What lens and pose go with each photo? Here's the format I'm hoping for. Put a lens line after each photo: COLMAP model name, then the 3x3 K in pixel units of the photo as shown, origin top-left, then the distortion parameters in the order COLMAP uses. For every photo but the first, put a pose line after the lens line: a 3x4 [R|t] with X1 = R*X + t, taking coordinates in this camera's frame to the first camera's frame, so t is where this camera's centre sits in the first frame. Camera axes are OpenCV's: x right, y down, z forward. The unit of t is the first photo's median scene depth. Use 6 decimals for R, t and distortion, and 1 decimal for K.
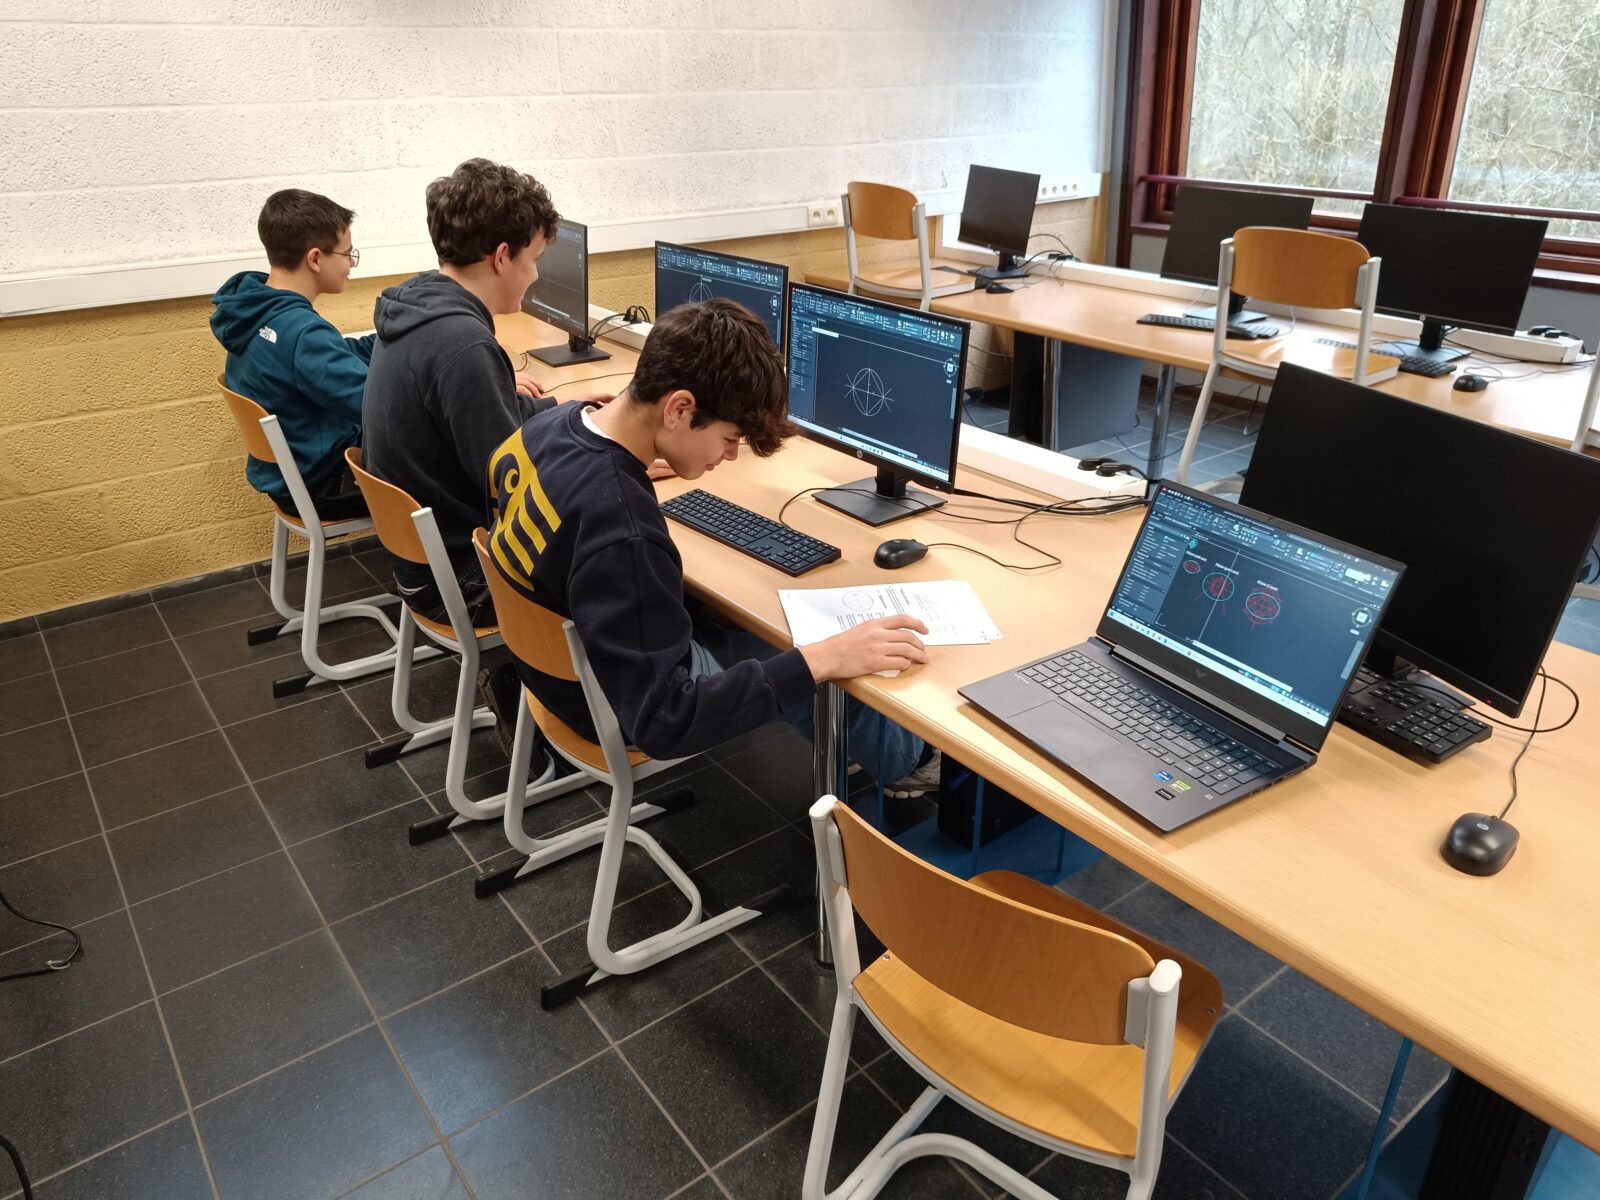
lens RADIAL K [[1105.6, 0, 800.0], [0, 1105.6, 600.0], [0, 0, 1]] dist [-0.004130, -0.004401]
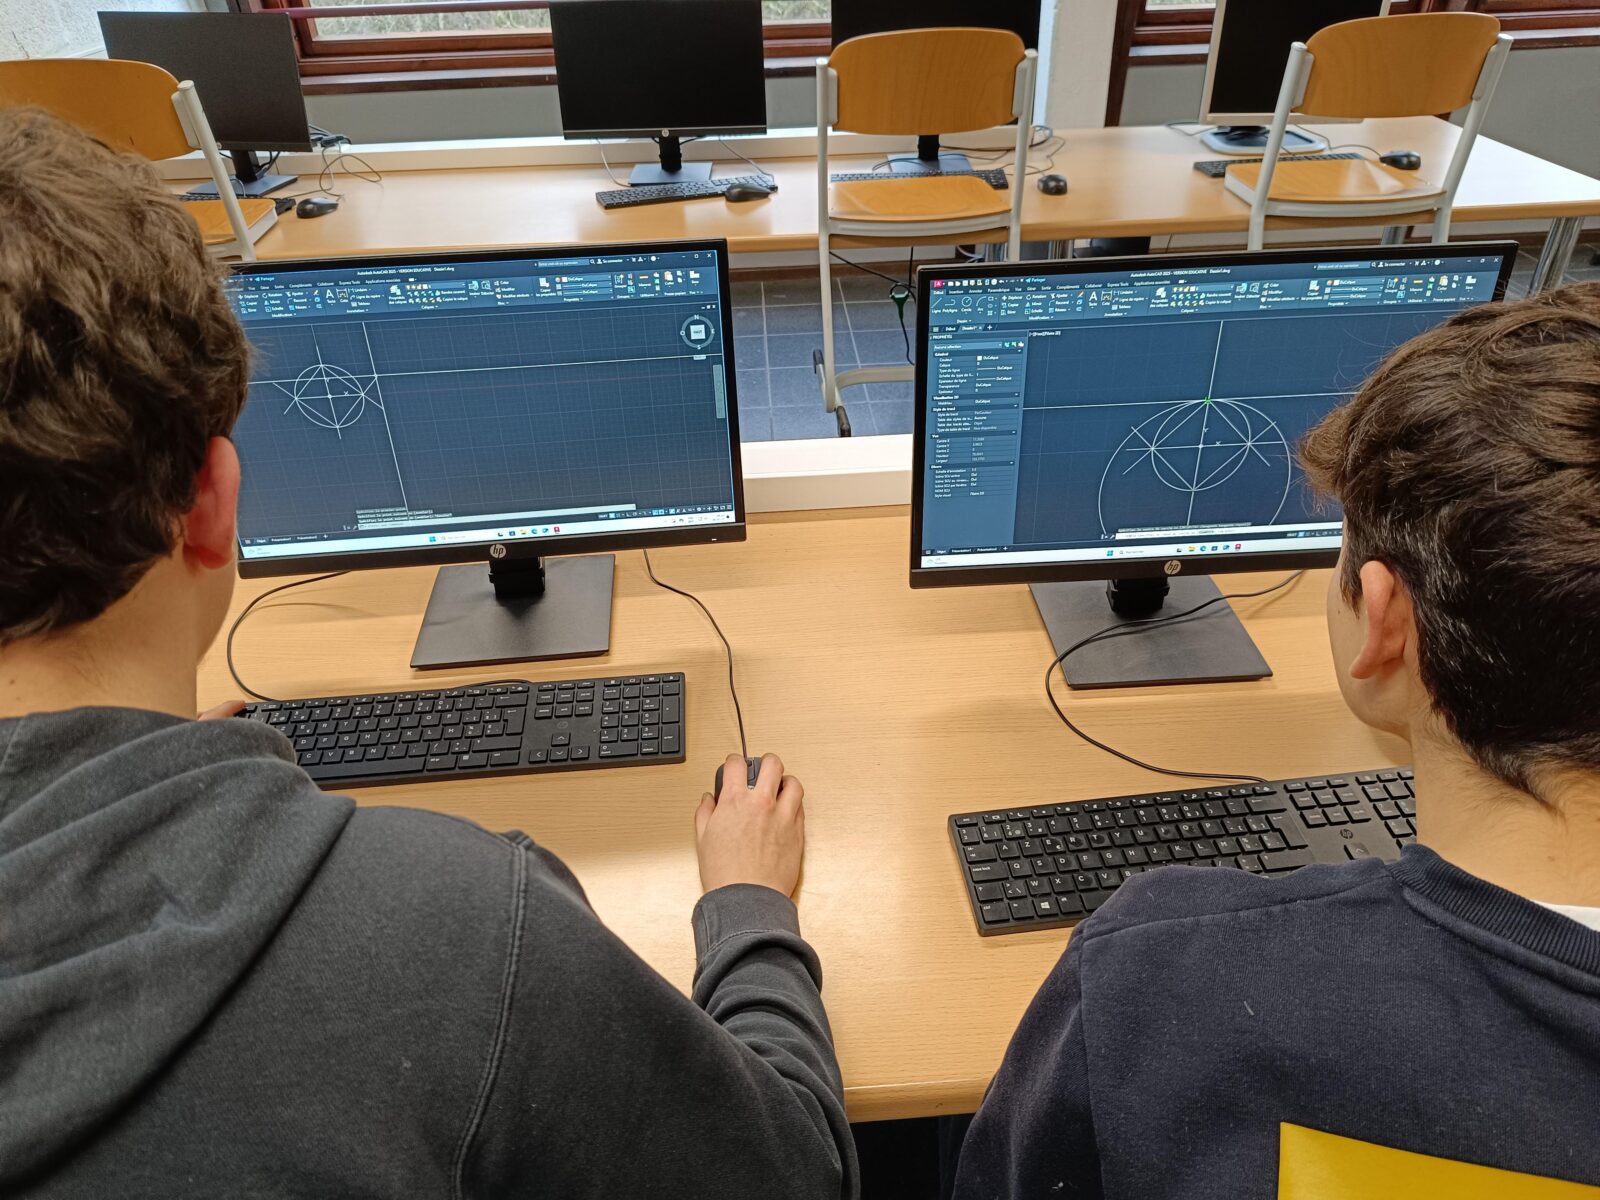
lens RADIAL K [[1137.5, 0, 797.2], [0, 1137.5, 530.3], [0, 0, 1]] dist [0.028199, 0.001520]
pose [[0.585688, -0.423206, 0.691279, -0.342158], [0.381686, 0.896390, 0.225391, -0.289710], [-0.715042, 0.131842, 0.686537, 0.694869]]
